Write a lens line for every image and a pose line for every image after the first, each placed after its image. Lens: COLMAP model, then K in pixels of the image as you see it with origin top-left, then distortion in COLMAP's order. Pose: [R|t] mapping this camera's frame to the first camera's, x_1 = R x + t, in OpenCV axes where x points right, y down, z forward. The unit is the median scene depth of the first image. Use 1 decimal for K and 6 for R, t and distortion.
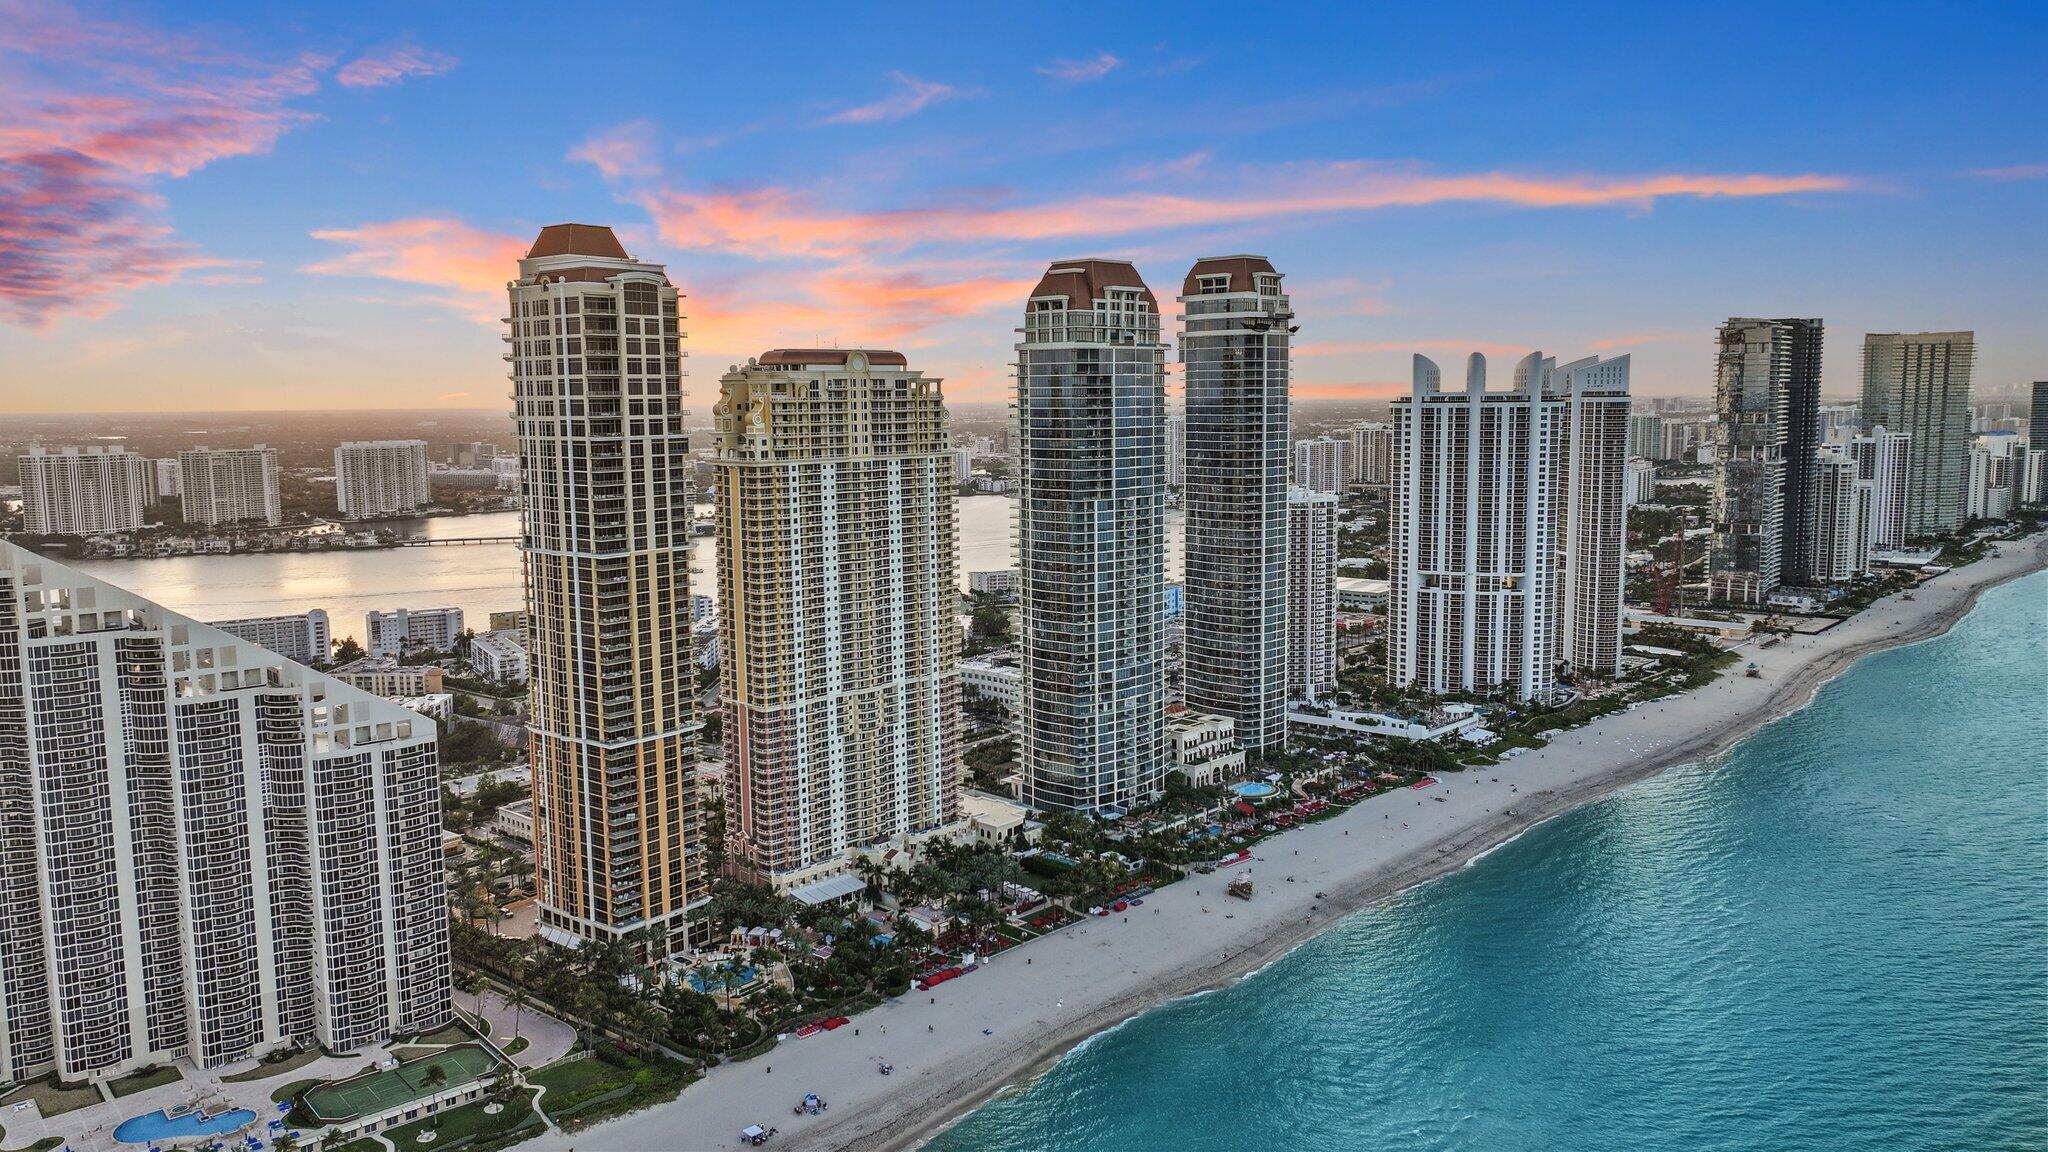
lens RADIAL K [[1439.5, 0, 1026.0], [0, 1439.5, 568.9], [0, 0, 1]] dist [0.003555, -0.000104]
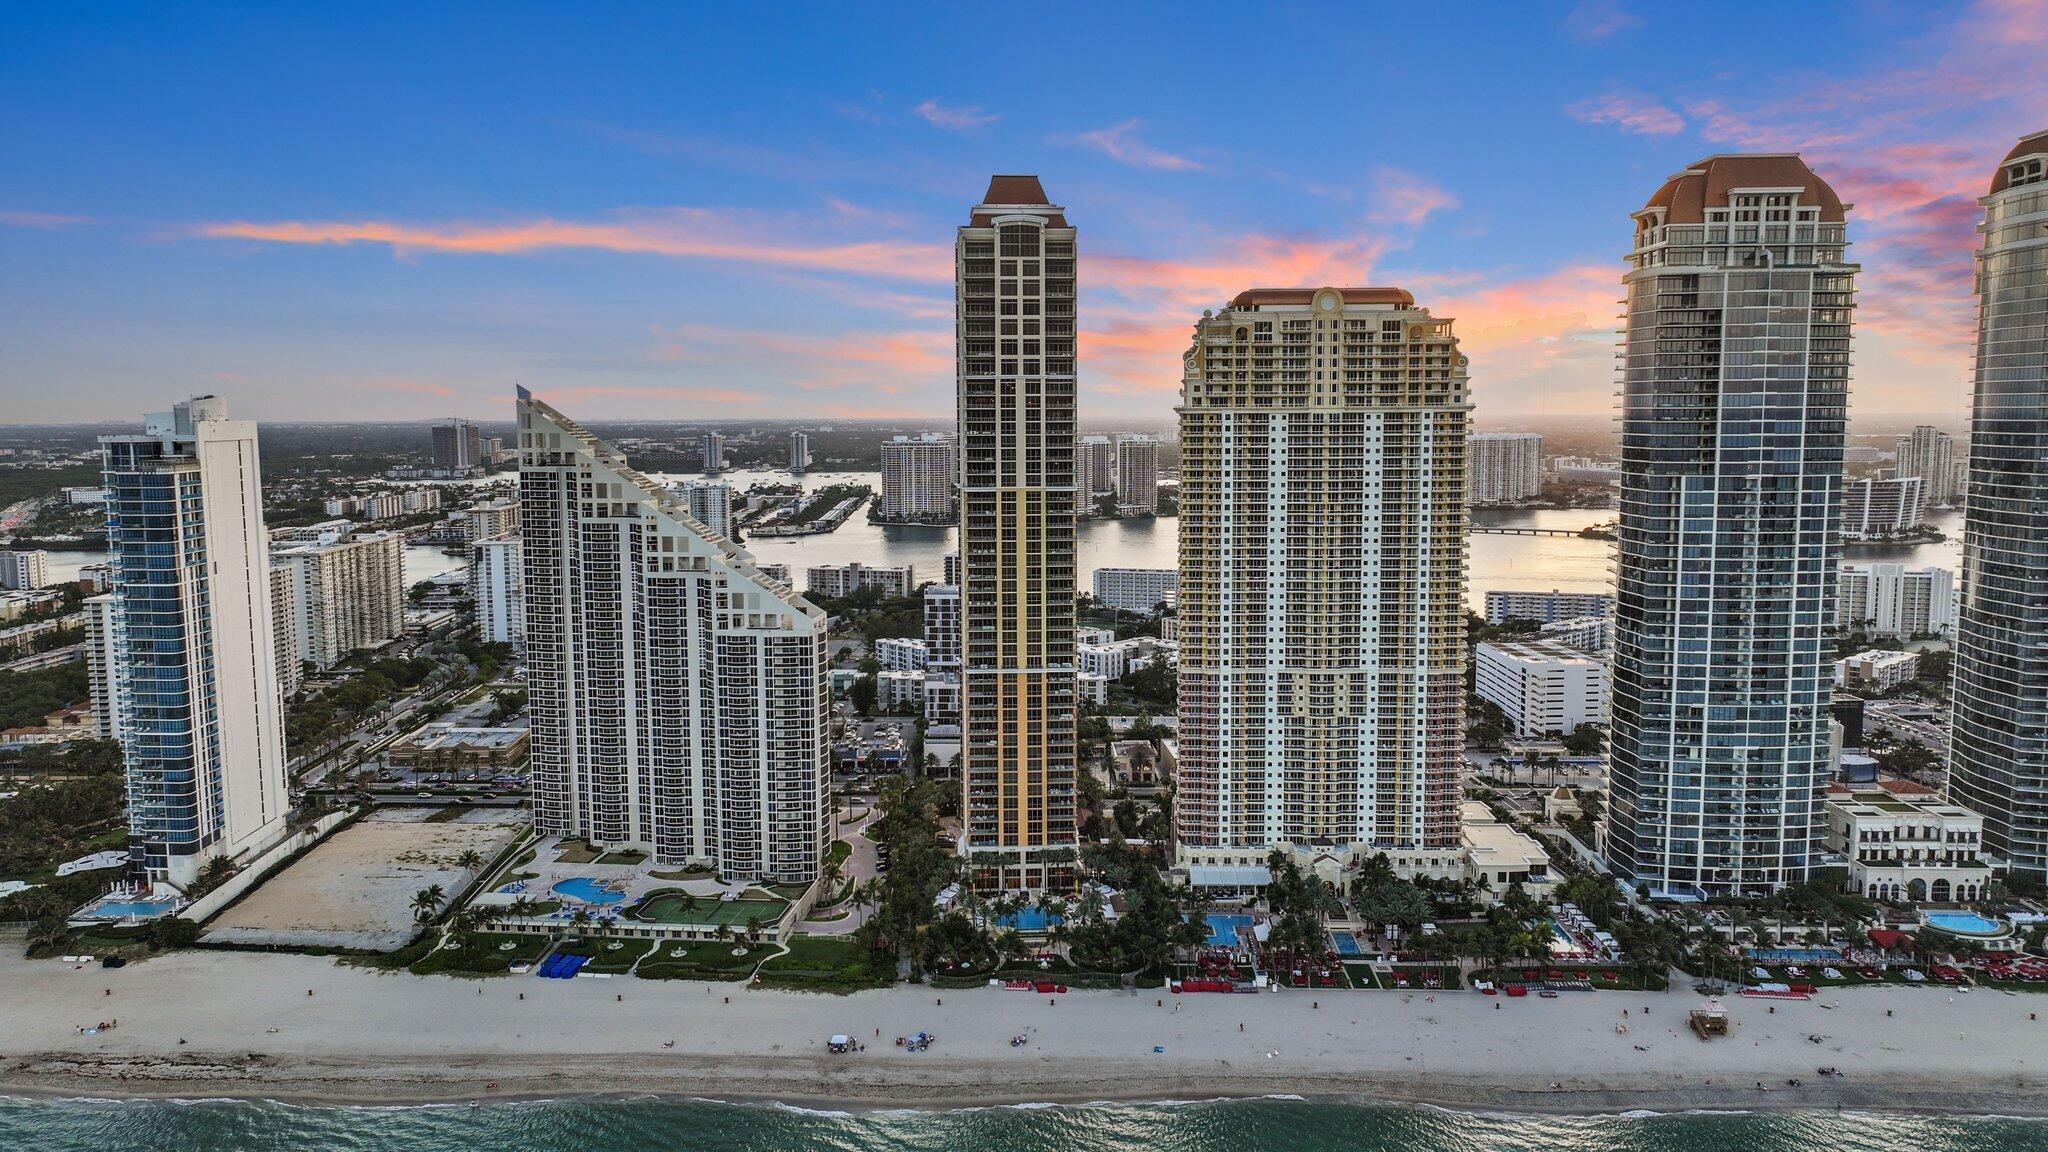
lens RADIAL K [[1439.5, 0, 1026.0], [0, 1439.5, 568.9], [0, 0, 1]] dist [0.003555, -0.000104]
pose [[0.670103, 0.089263, -0.736881, 0.438295], [-0.092303, 0.995058, 0.036599, 0.005868], [0.736507, 0.043491, 0.675031, 0.275528]]
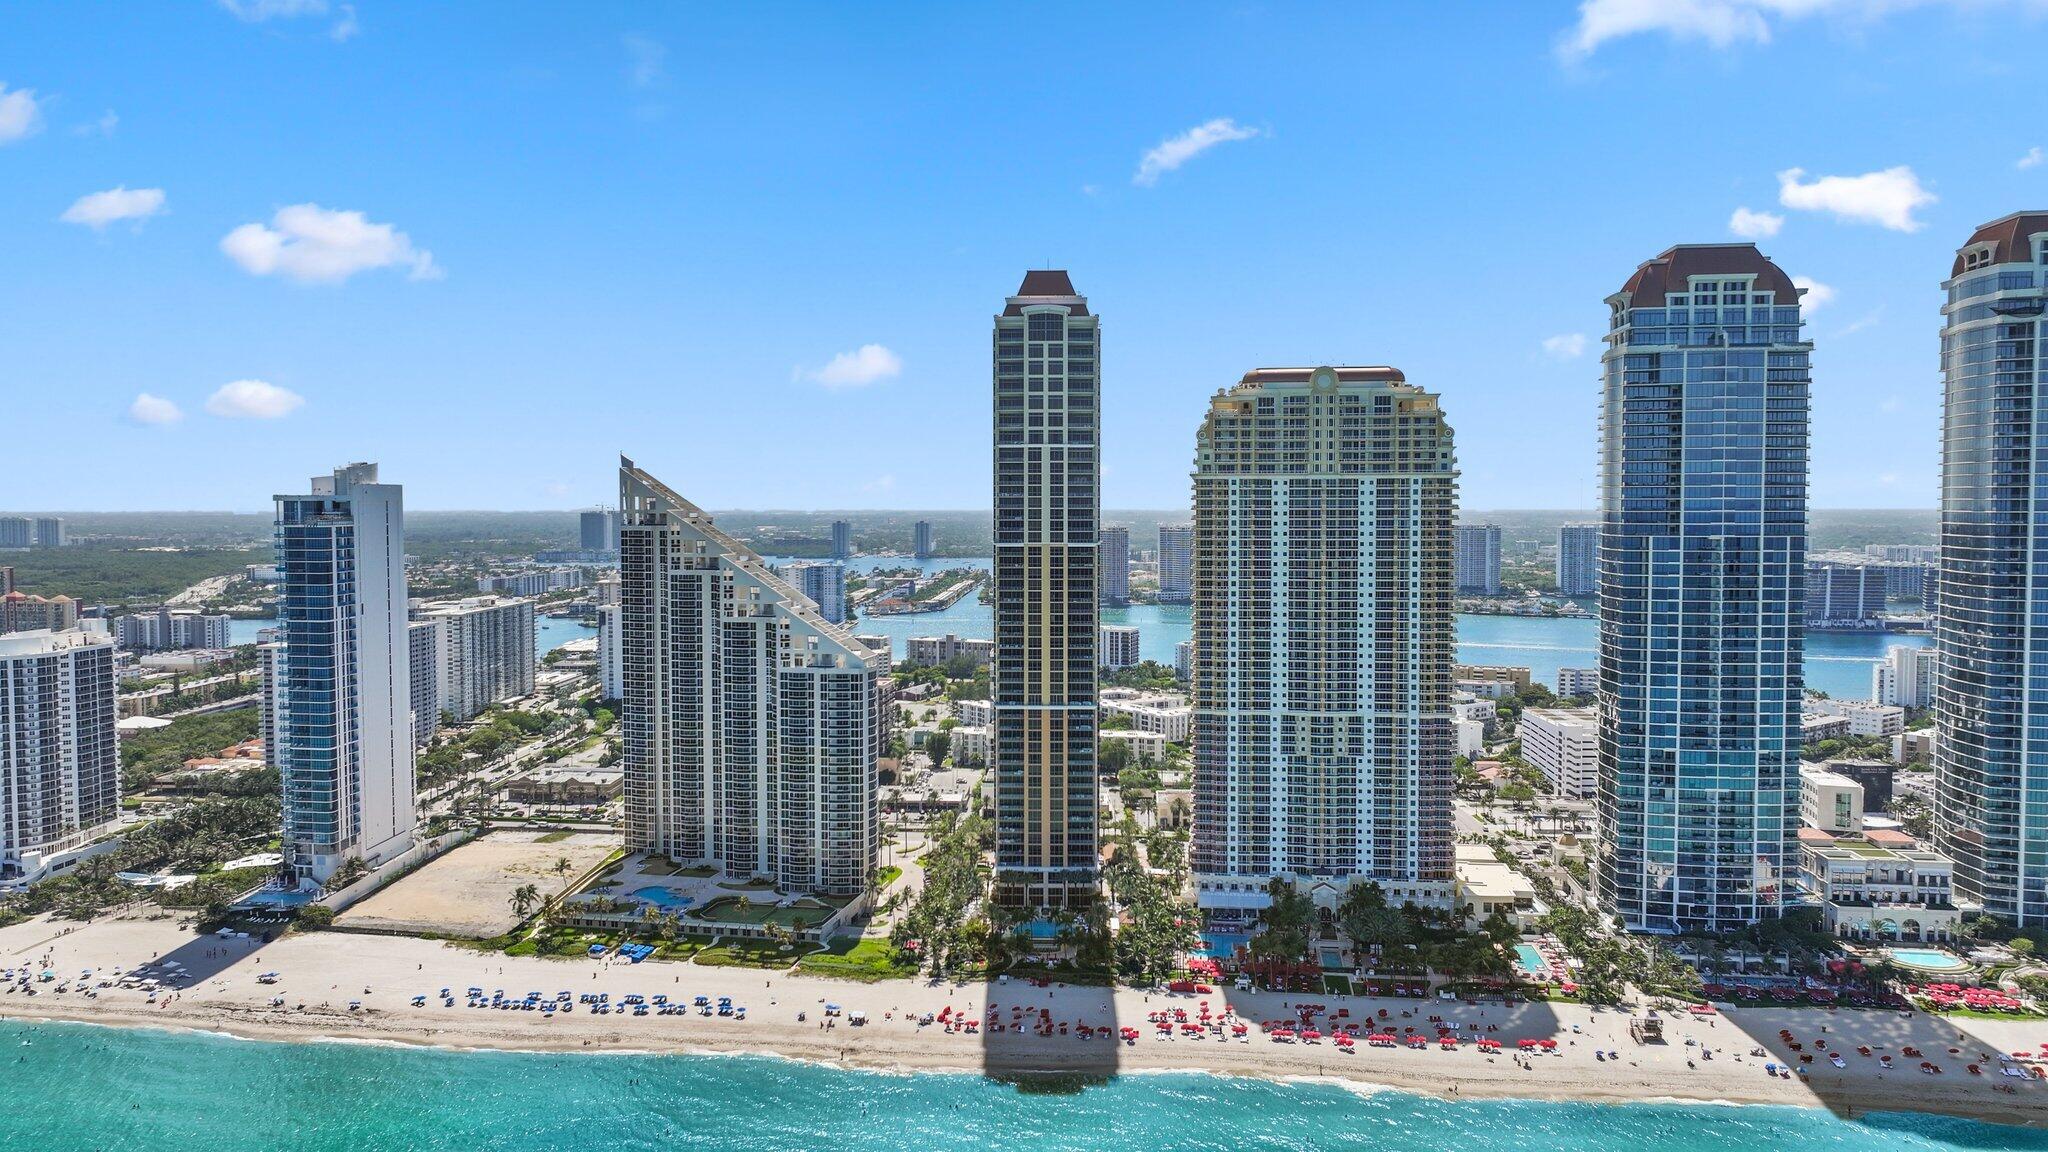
lens RADIAL K [[1439.5, 0, 1026.0], [0, 1439.5, 568.9], [0, 0, 1]] dist [0.003555, -0.000104]
pose [[0.598277, 0.047990, -0.799851, 0.571500], [-0.102737, 0.994560, -0.017173, 0.024990], [0.794676, 0.092448, 0.599953, 0.260697]]
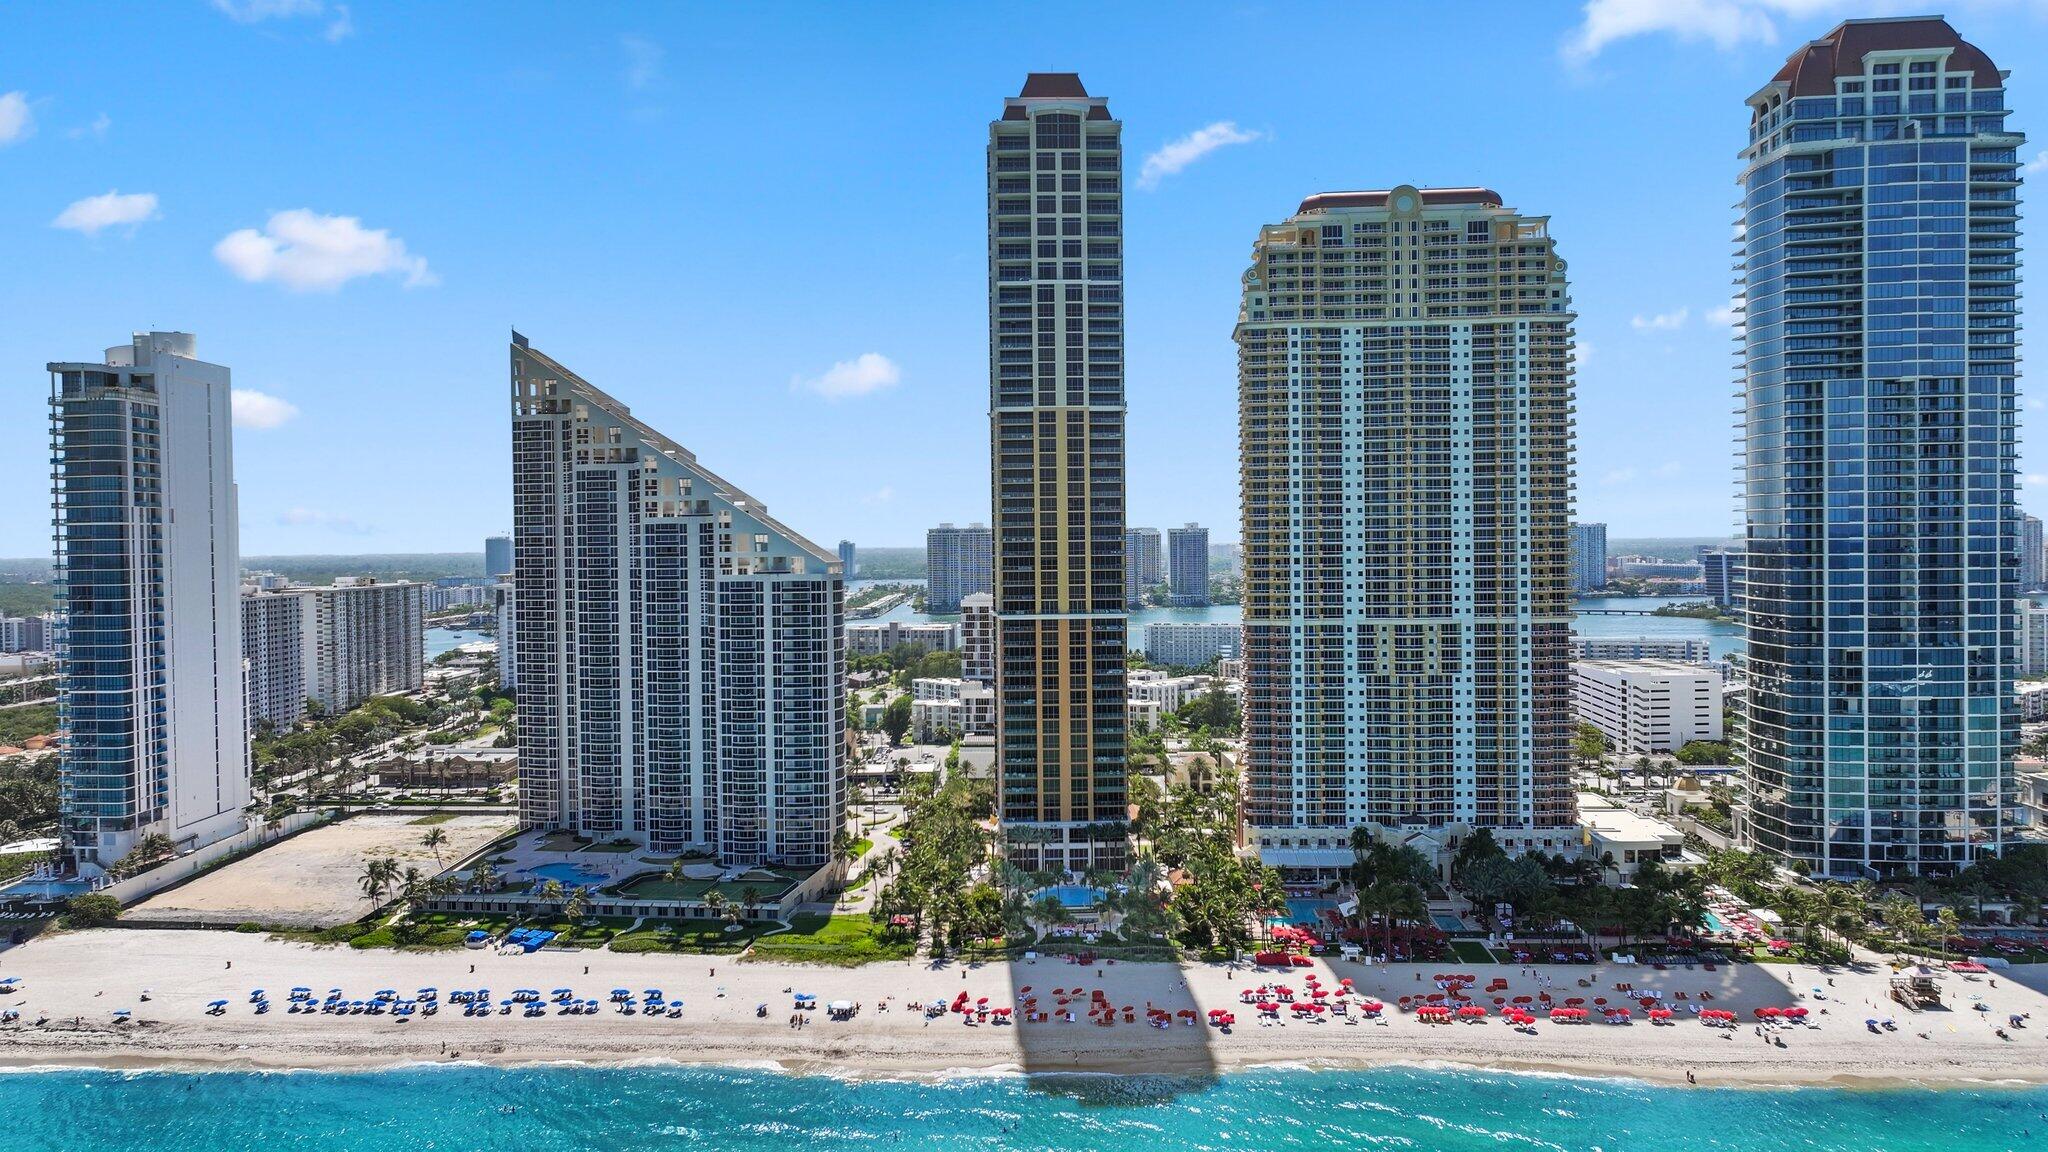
lens RADIAL K [[1439.0, 0, 1026.8], [0, 1439.0, 568.8], [0, 0, 1]] dist [-0.004367, 0.020398]
pose [[0.643868, 0.018695, -0.764908, 0.366784], [-0.087947, 0.994884, -0.049714, 0.118151], [0.760065, 0.099281, 0.642218, 0.361584]]
